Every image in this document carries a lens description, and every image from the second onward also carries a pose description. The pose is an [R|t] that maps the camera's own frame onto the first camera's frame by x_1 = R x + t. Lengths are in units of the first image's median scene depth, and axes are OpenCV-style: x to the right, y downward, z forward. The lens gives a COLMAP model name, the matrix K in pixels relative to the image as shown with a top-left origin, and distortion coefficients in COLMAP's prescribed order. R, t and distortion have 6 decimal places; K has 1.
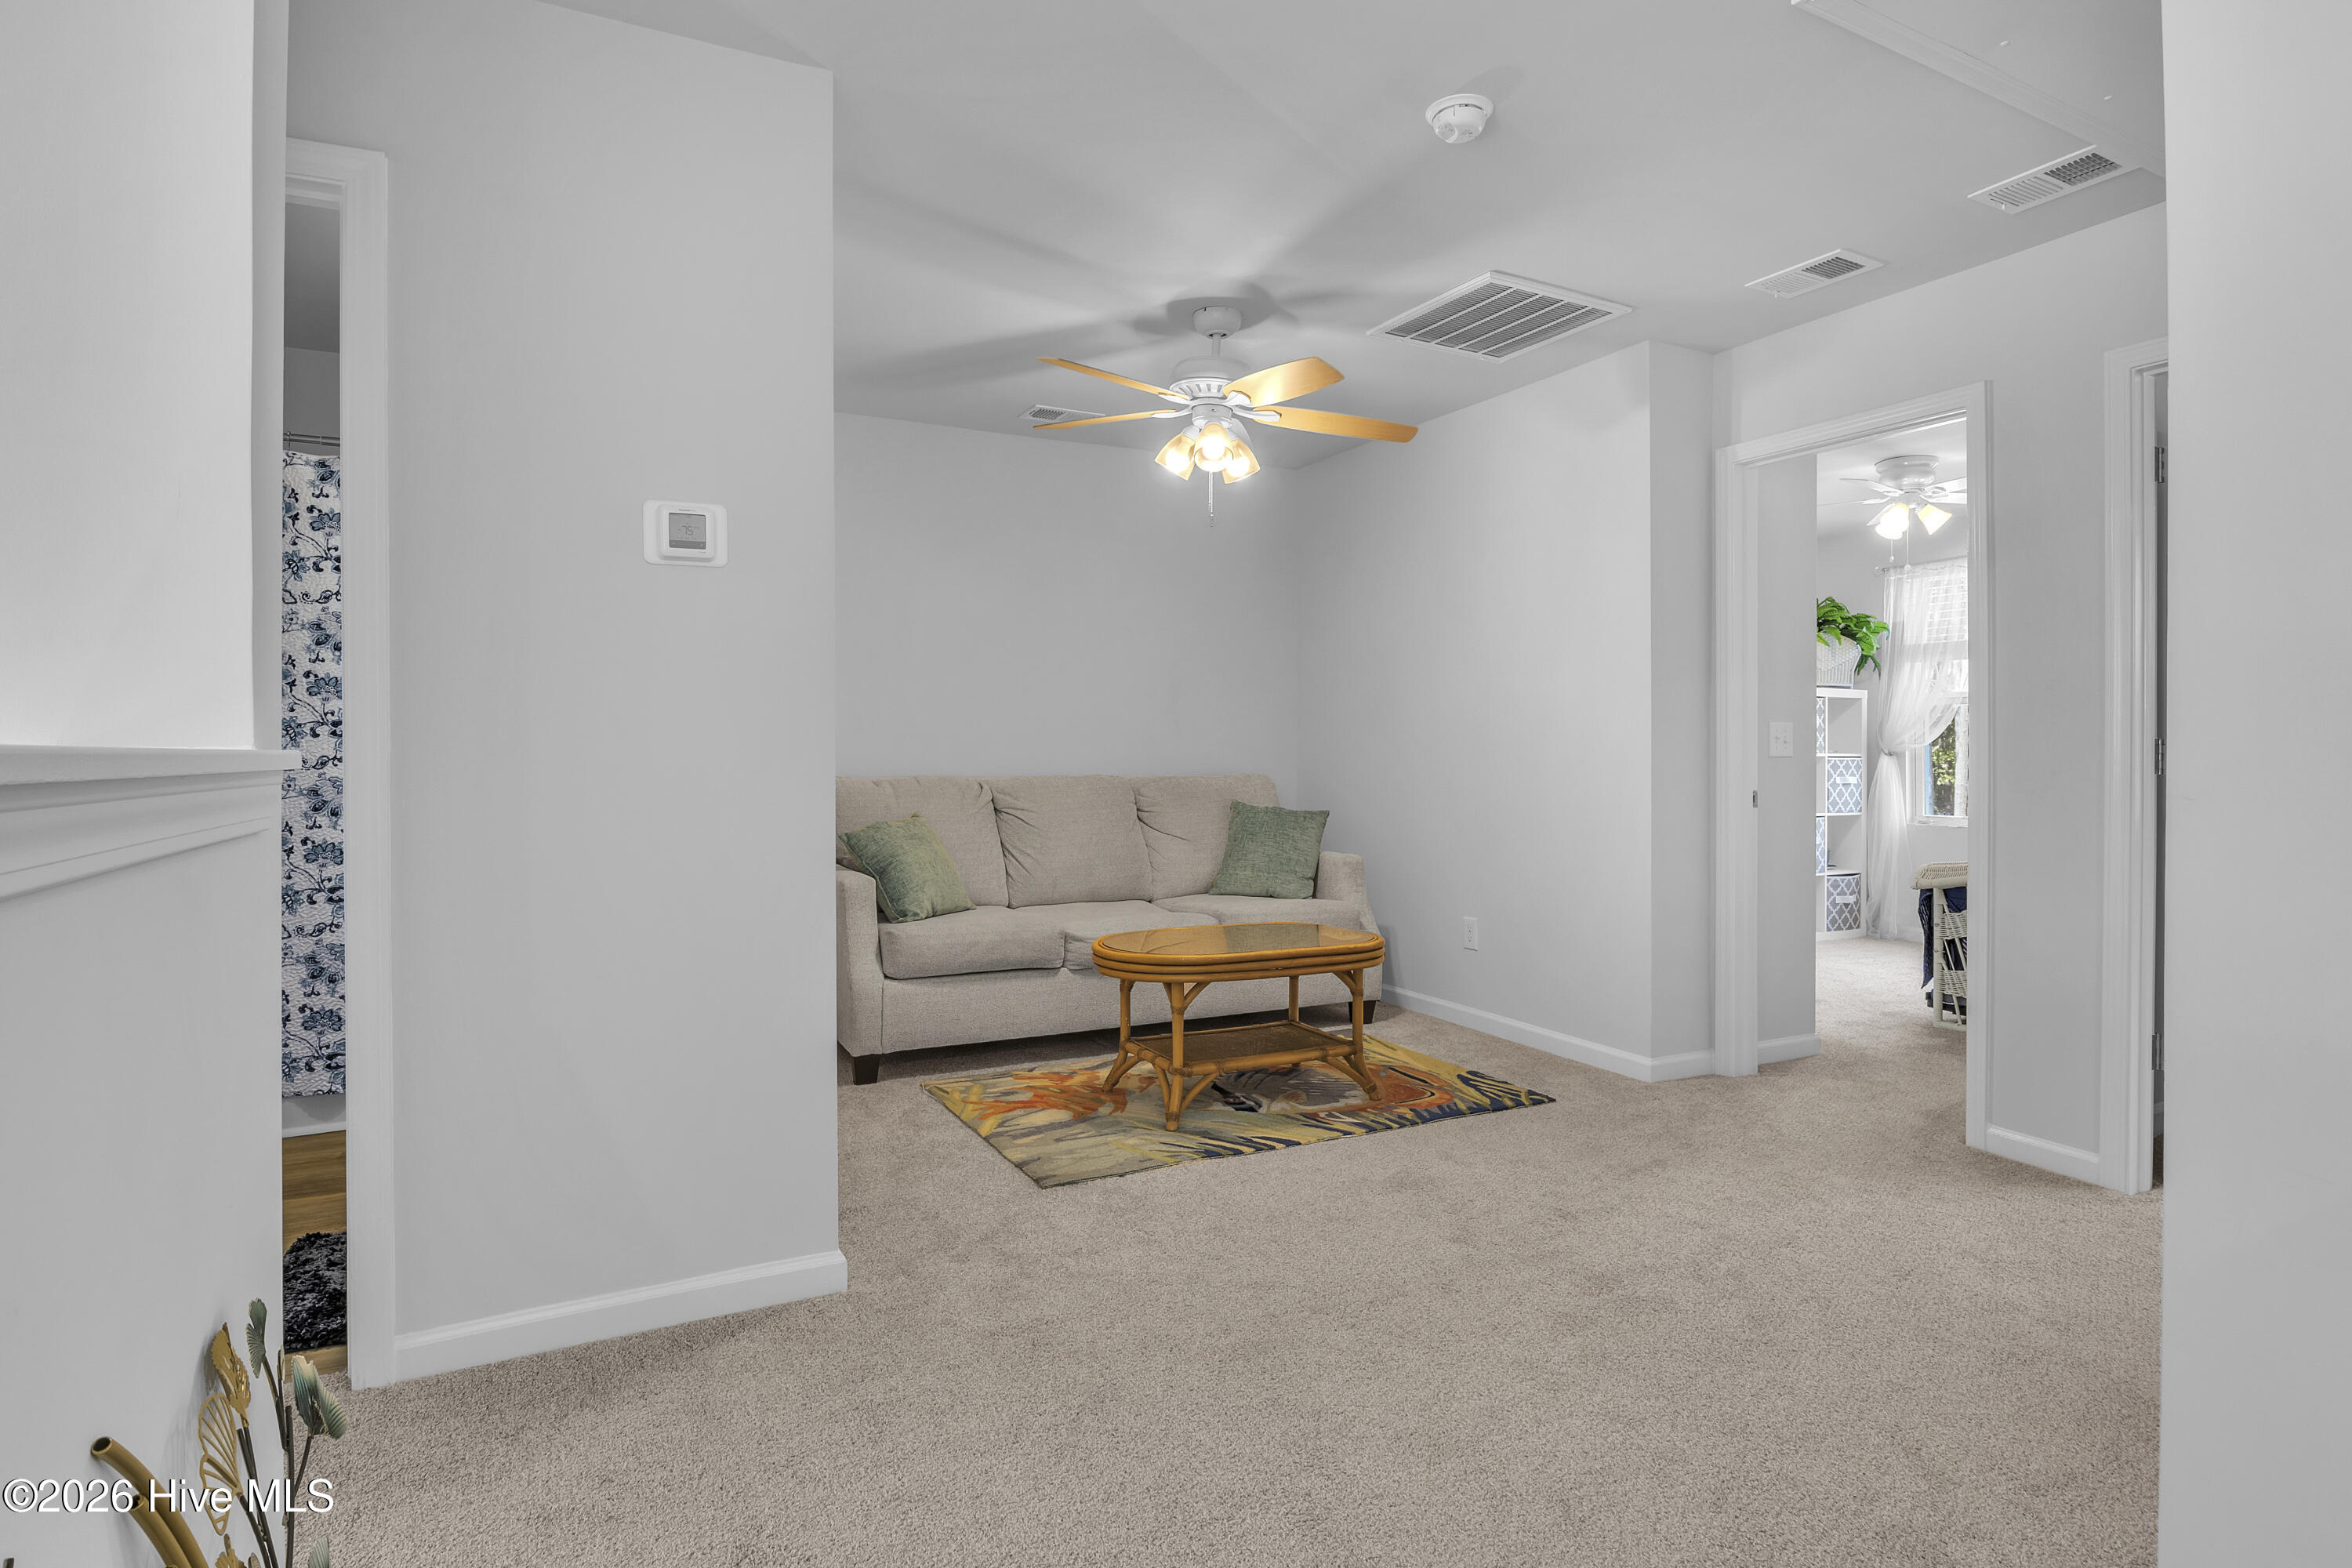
lens RADIAL K [[1198.4, 0, 1188.0], [0, 1198.4, 760.8], [0, 0, 1]] dist [-0.019862, 0.000571]
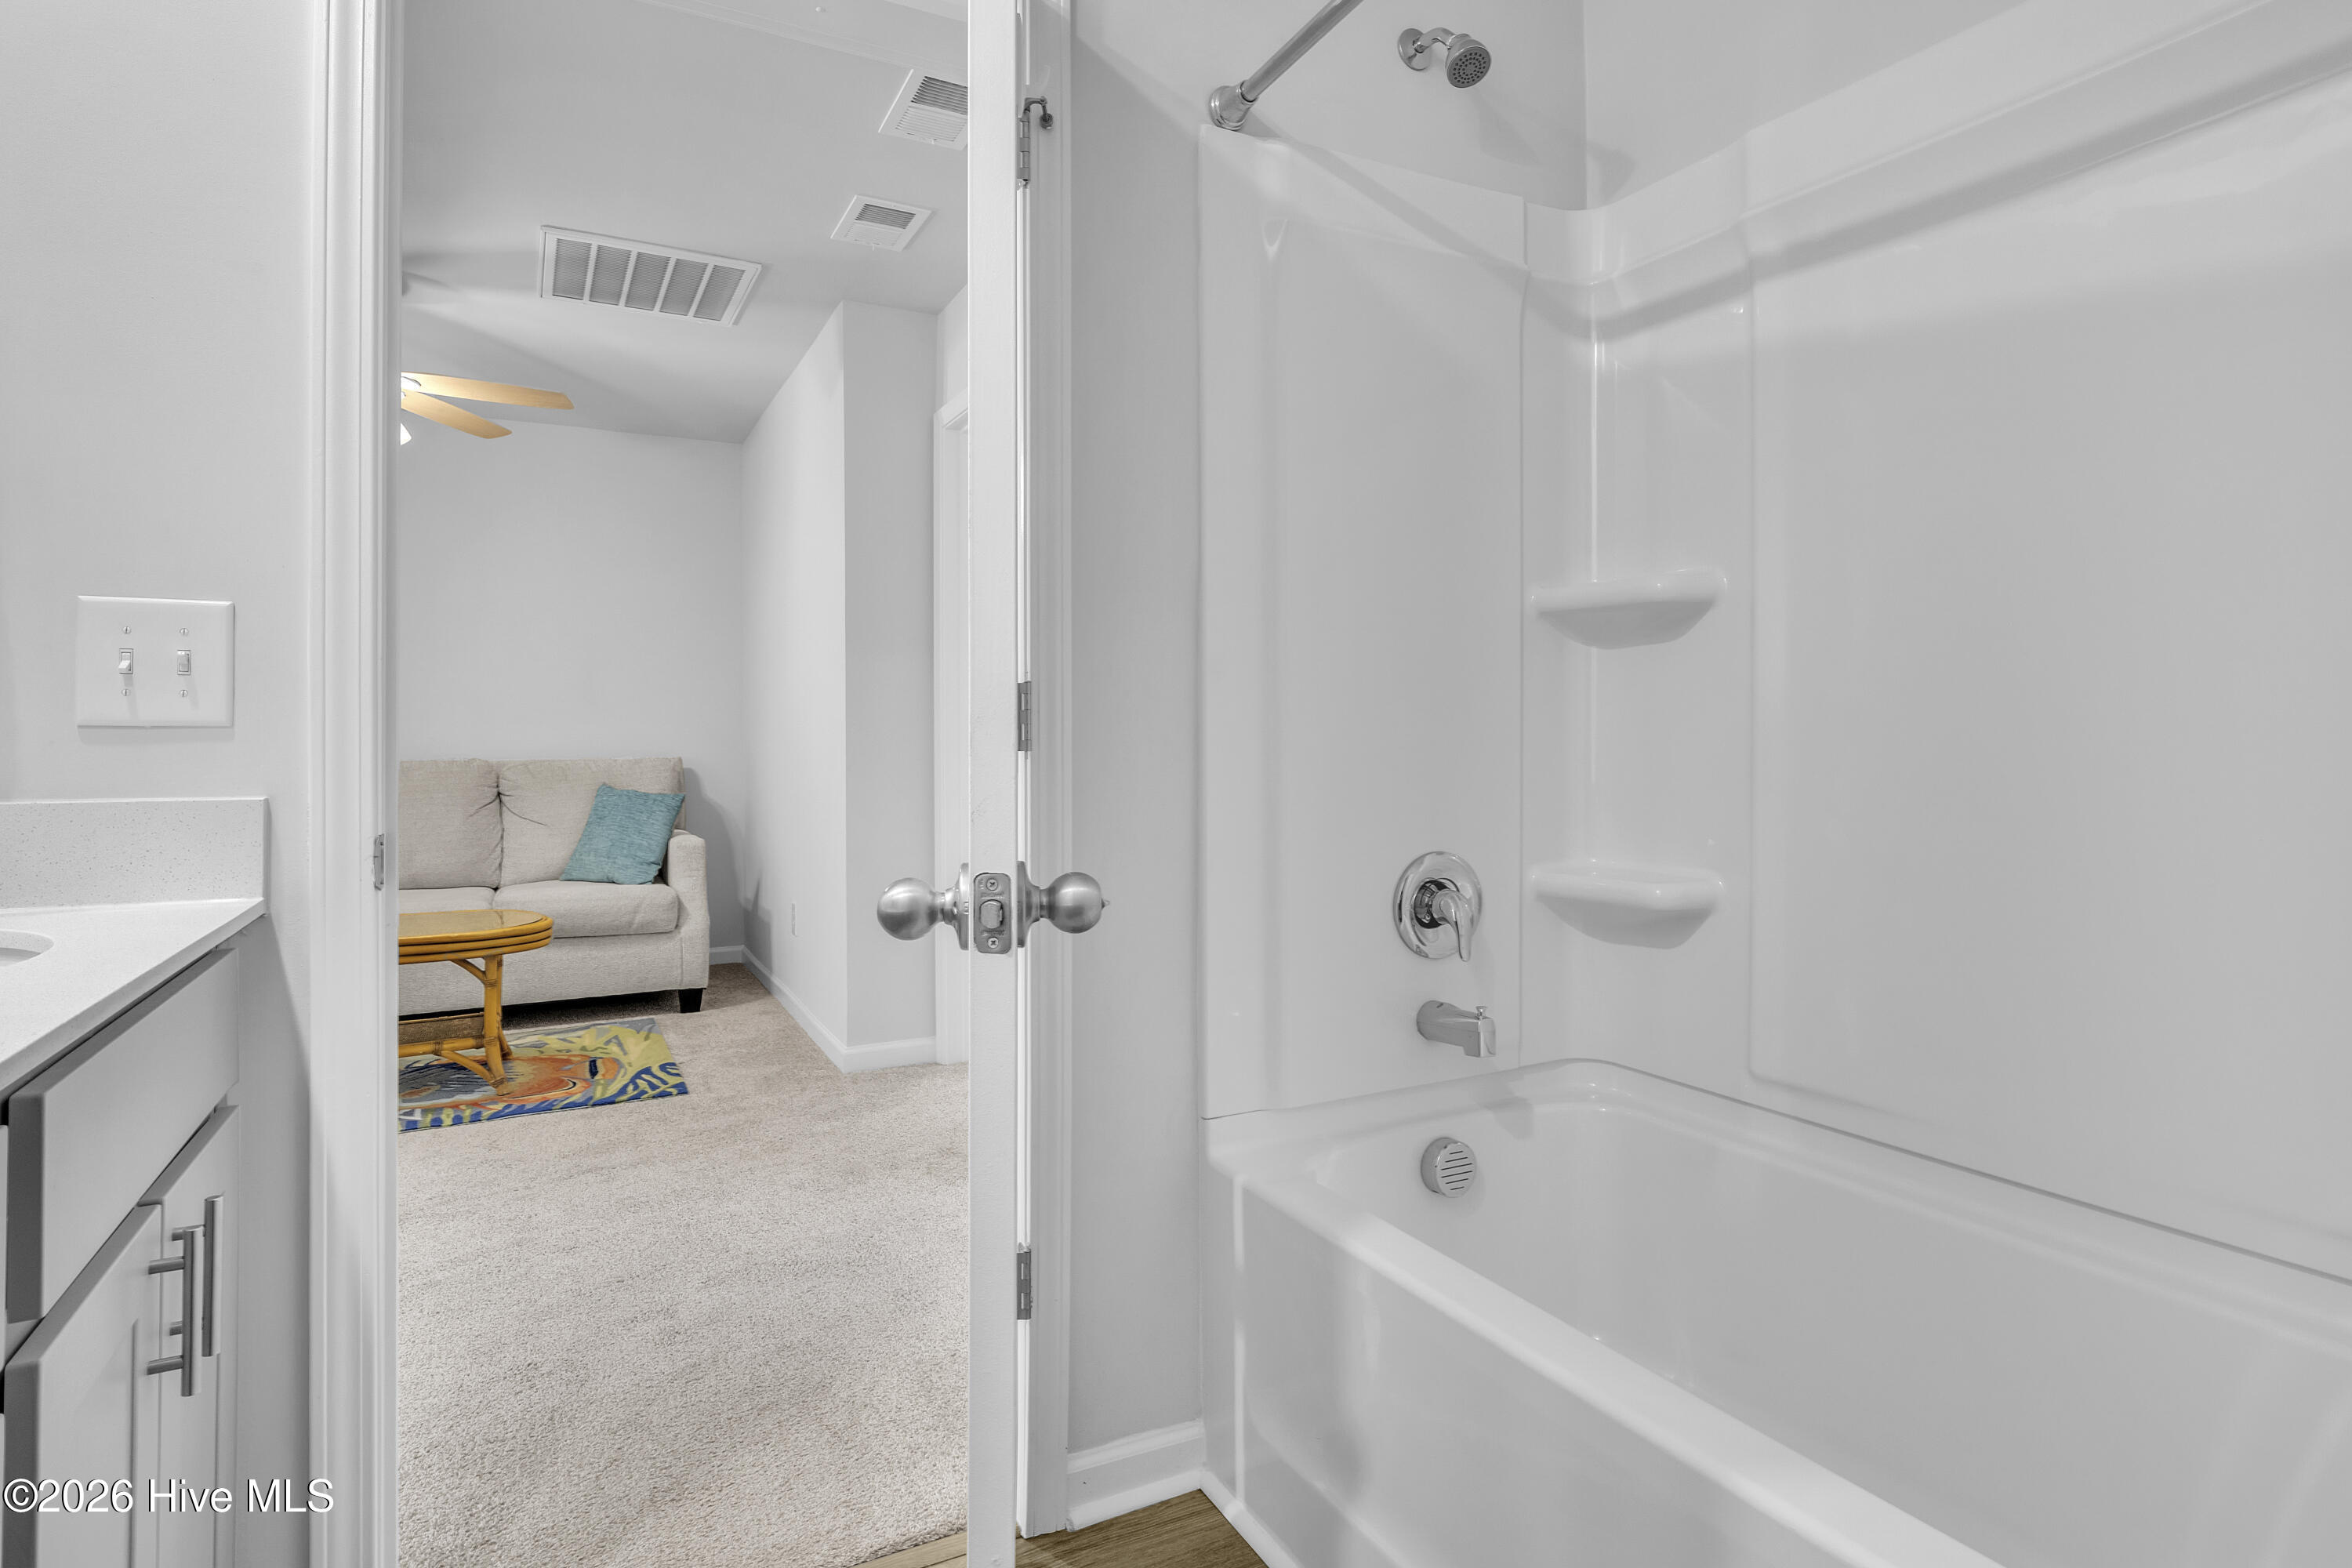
lens RADIAL K [[1198.4, 0, 1188.0], [0, 1198.4, 760.8], [0, 0, 1]] dist [-0.019862, 0.000571]
pose [[0.999093, -0.004974, 0.042291, 0.493043], [0.004417, 0.999903, 0.013238, 0.004358], [-0.042353, -0.013039, 0.999018, 0.018257]]
